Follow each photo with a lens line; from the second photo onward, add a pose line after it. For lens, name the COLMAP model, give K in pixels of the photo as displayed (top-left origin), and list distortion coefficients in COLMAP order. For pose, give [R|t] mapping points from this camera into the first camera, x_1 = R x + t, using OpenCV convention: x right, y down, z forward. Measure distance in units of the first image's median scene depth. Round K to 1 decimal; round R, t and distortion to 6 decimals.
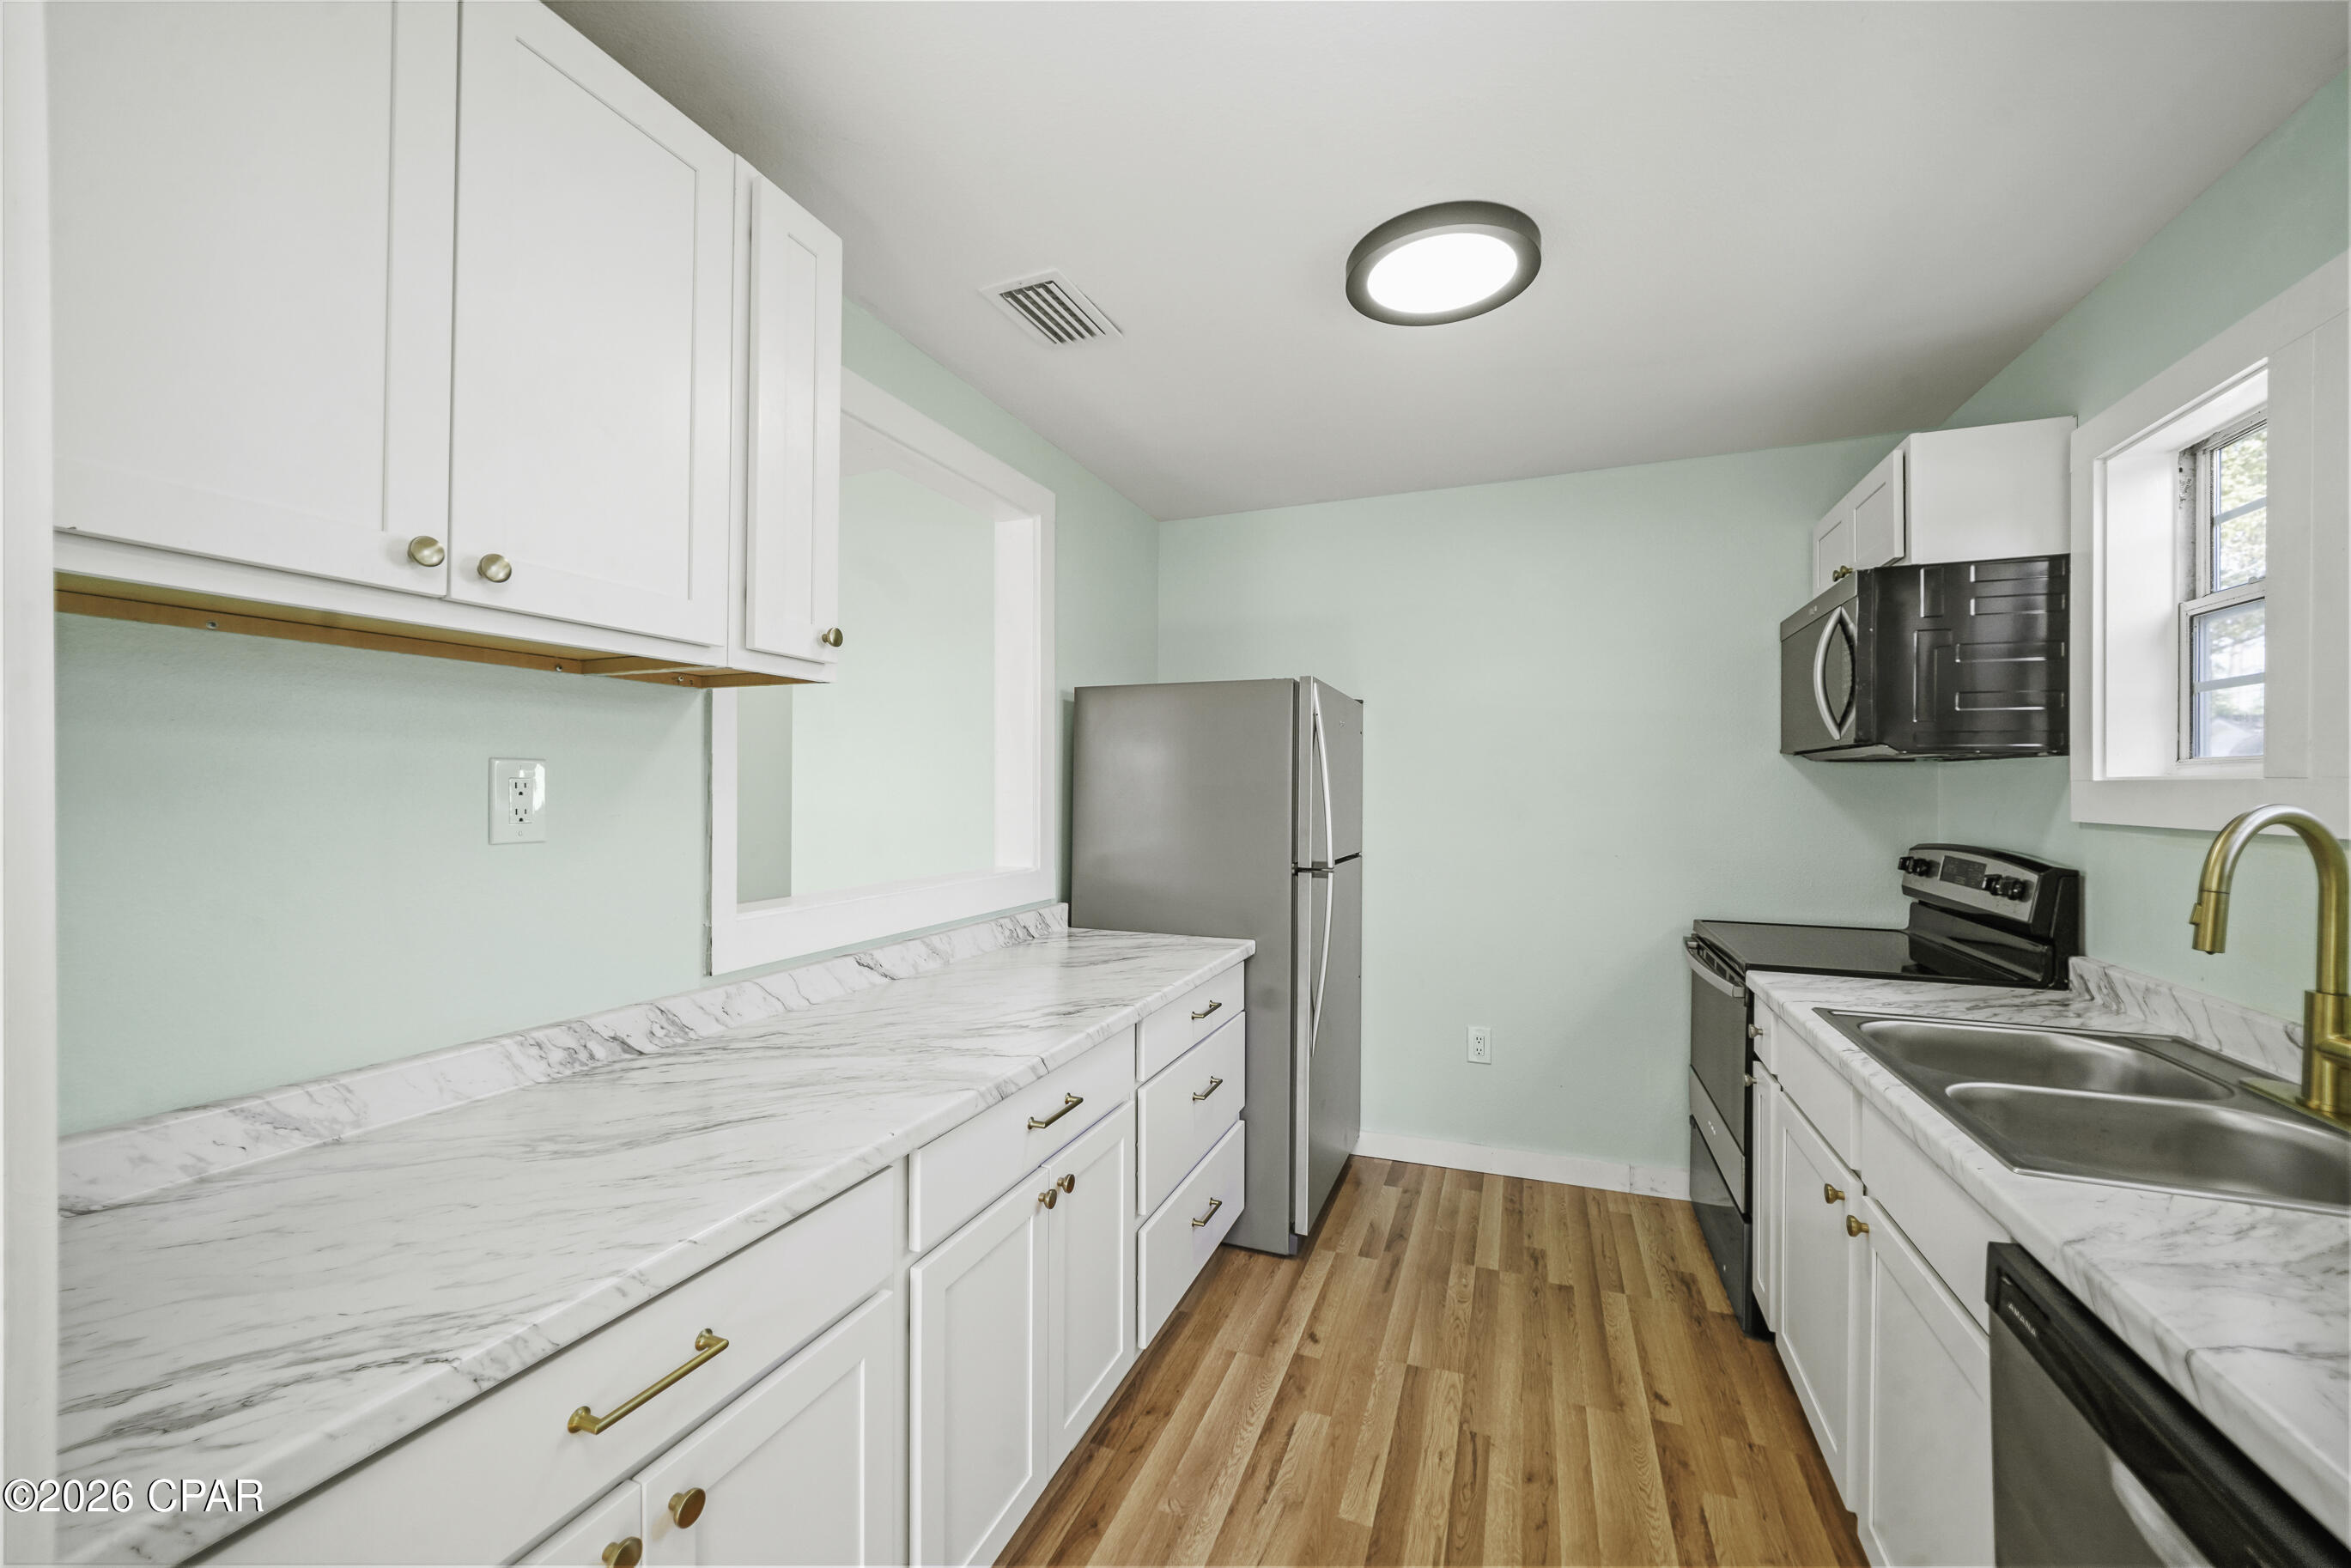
lens RADIAL K [[927.2, 0, 1178.8], [0, 927.2, 783.3], [0, 0, 1]] dist [-0.008412, 0.001219]
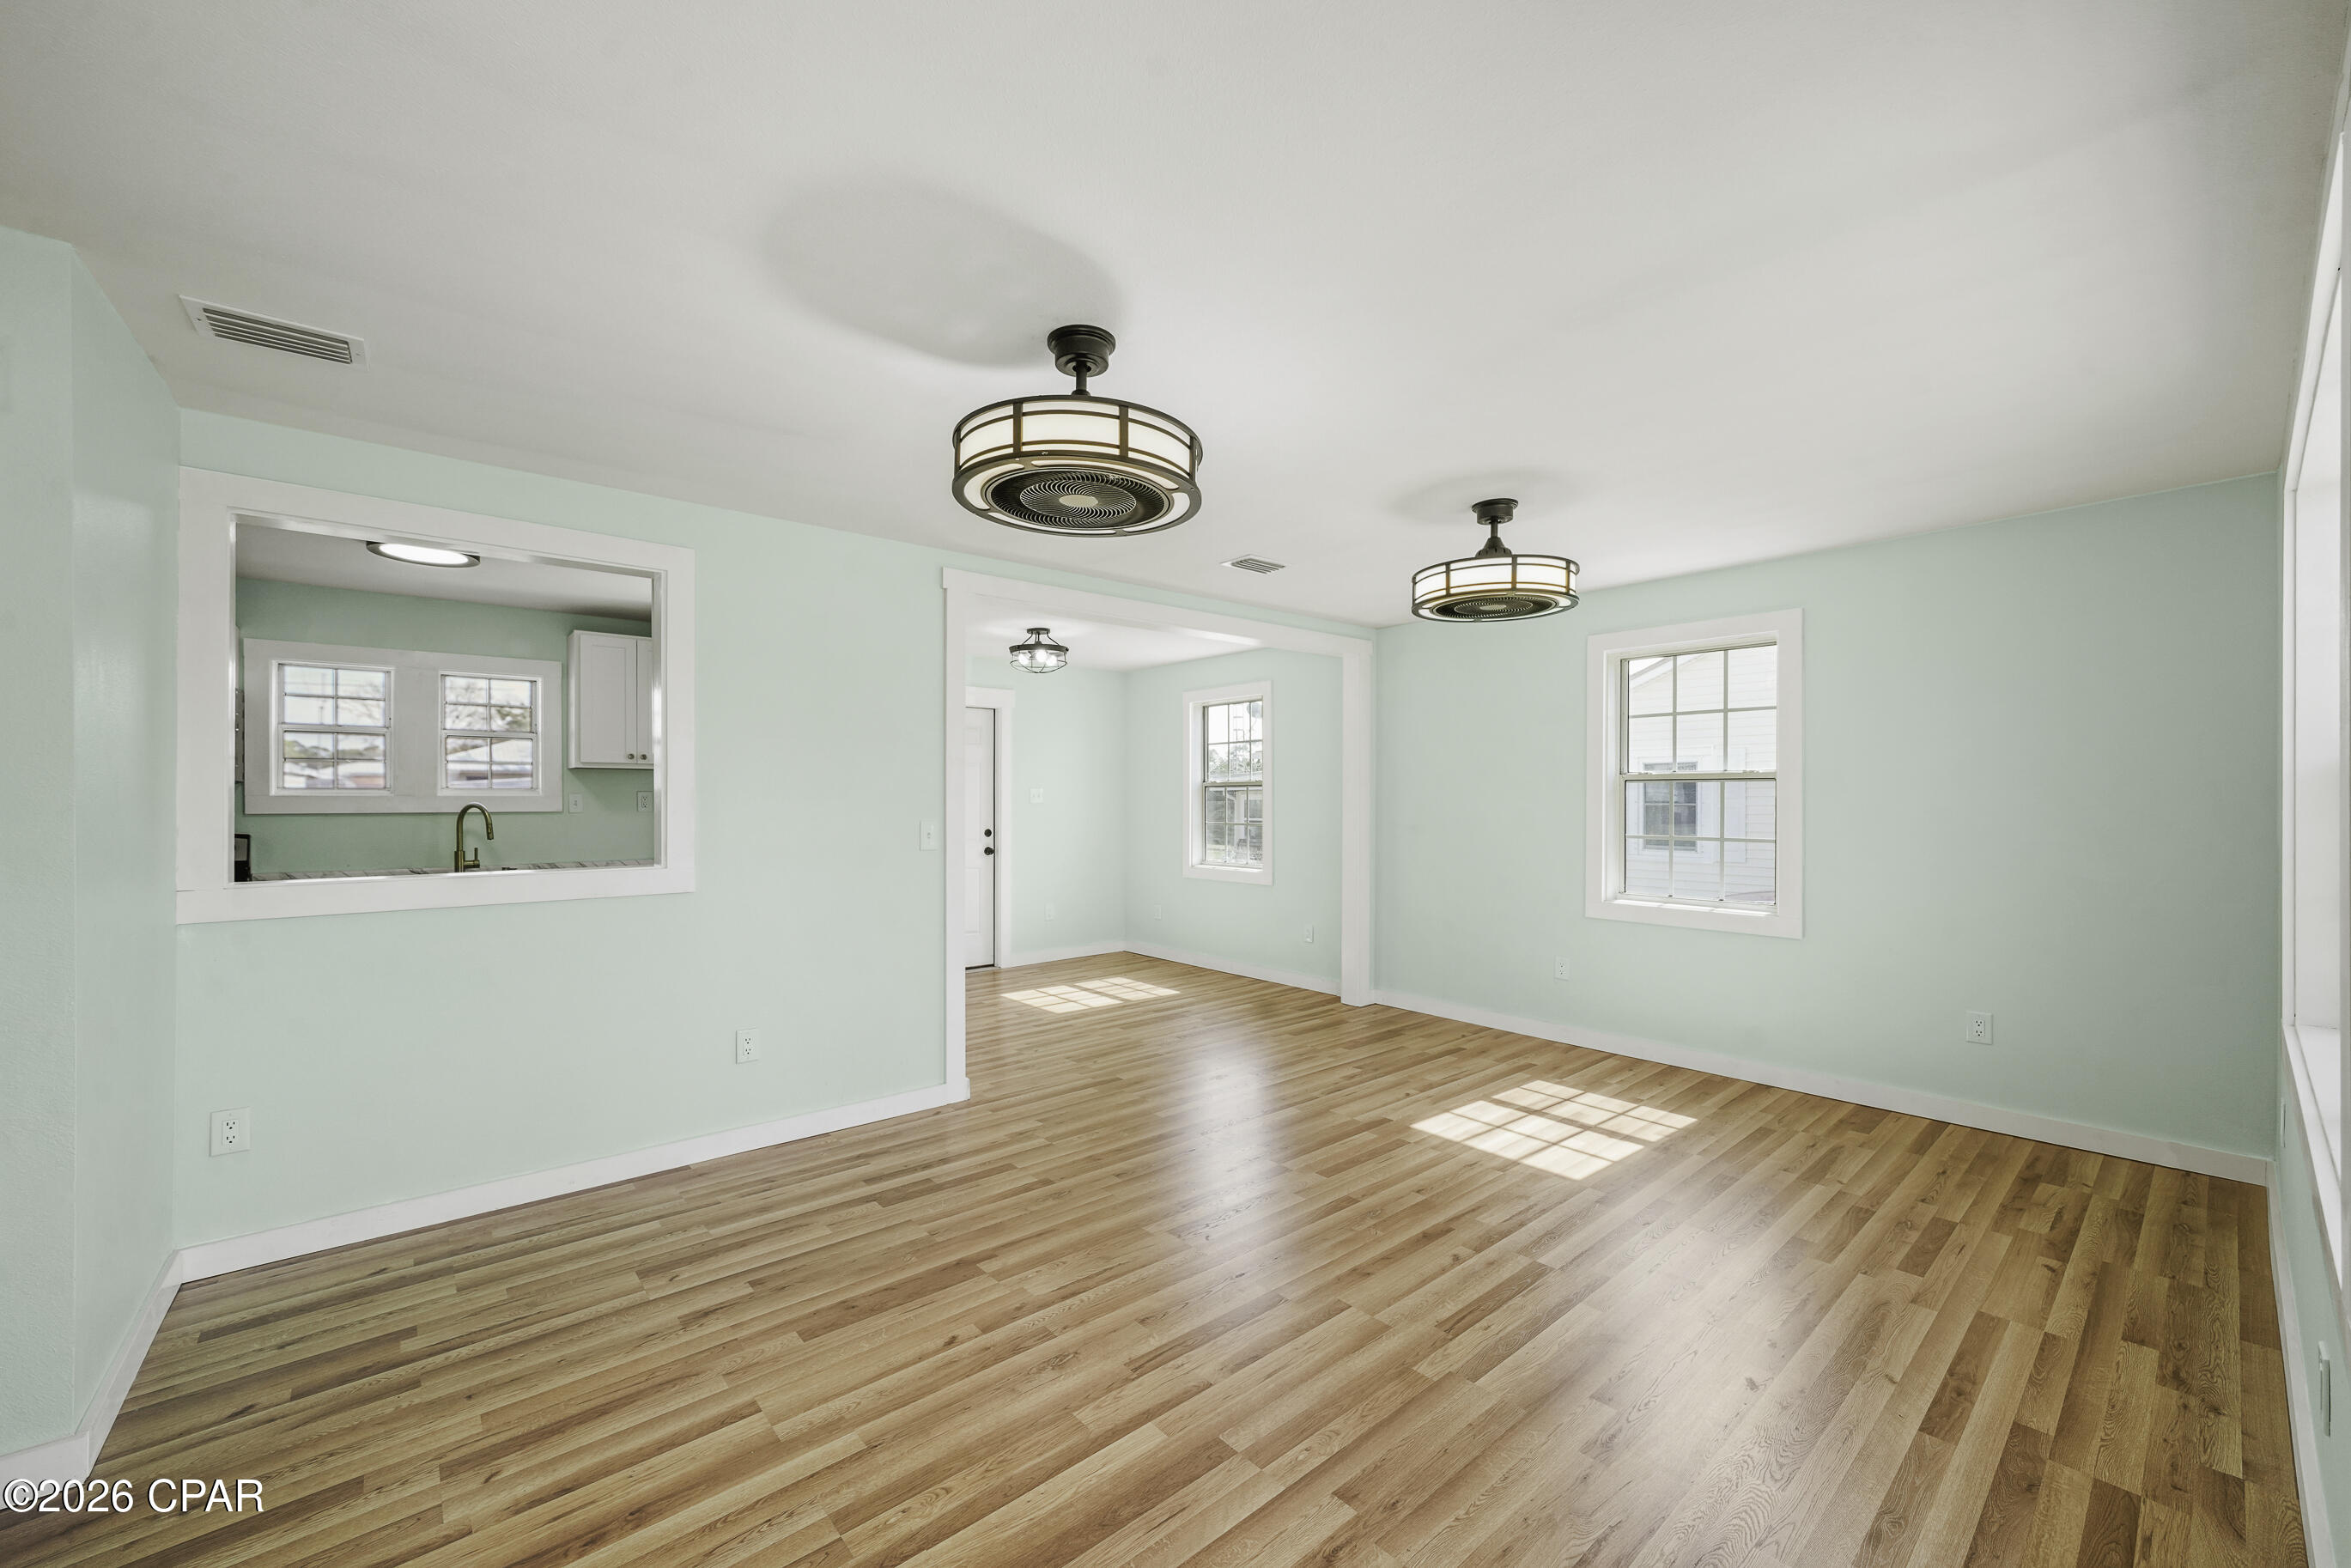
lens RADIAL K [[927.2, 0, 1171.3], [0, 927.2, 801.1], [0, 0, 1]] dist [-0.008412, 0.001219]
pose [[-0.870612, -0.004553, 0.491949, -2.210084], [-0.003408, 0.999989, 0.003222, -0.004311], [-0.491958, 0.001128, -0.870618, 1.960045]]
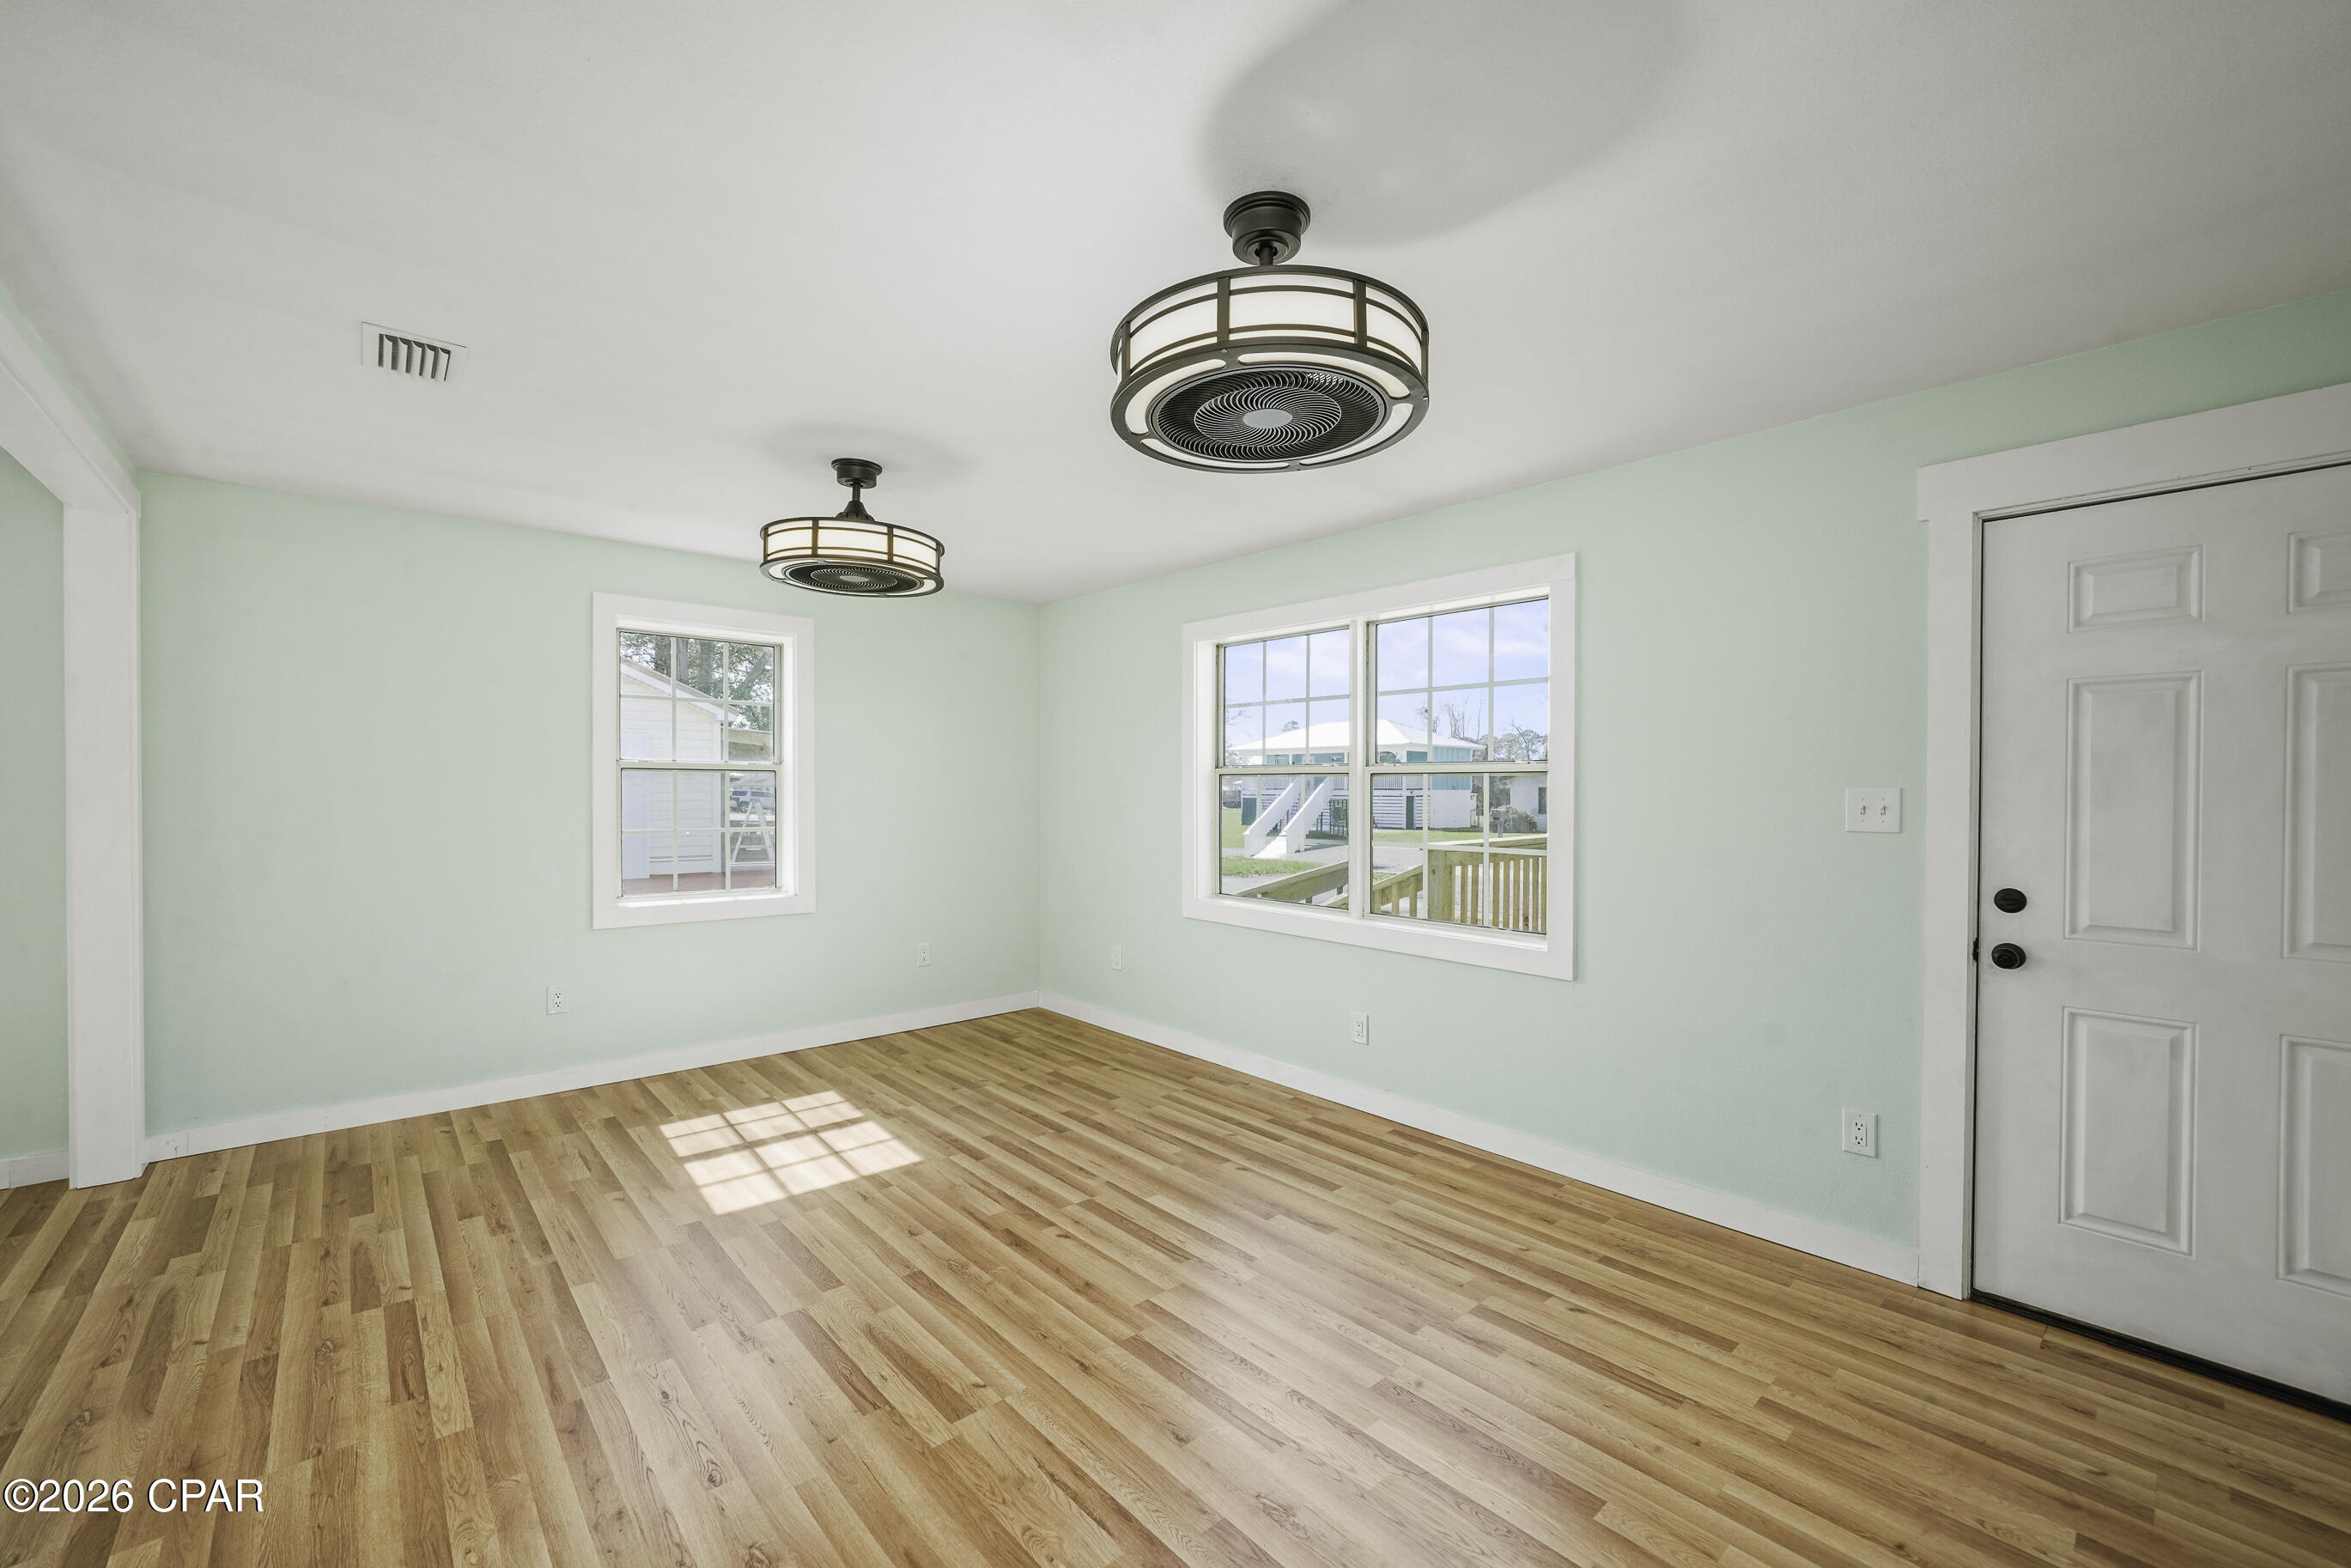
lens RADIAL K [[927.2, 0, 1198.7], [0, 927.2, 788.1], [0, 0, 1]] dist [-0.008412, 0.001219]
pose [[-0.474081, -0.005047, -0.880467, -0.704582], [-0.003032, 0.999987, -0.004100, 0.001268], [0.880476, 0.000726, -0.474090, 1.383942]]
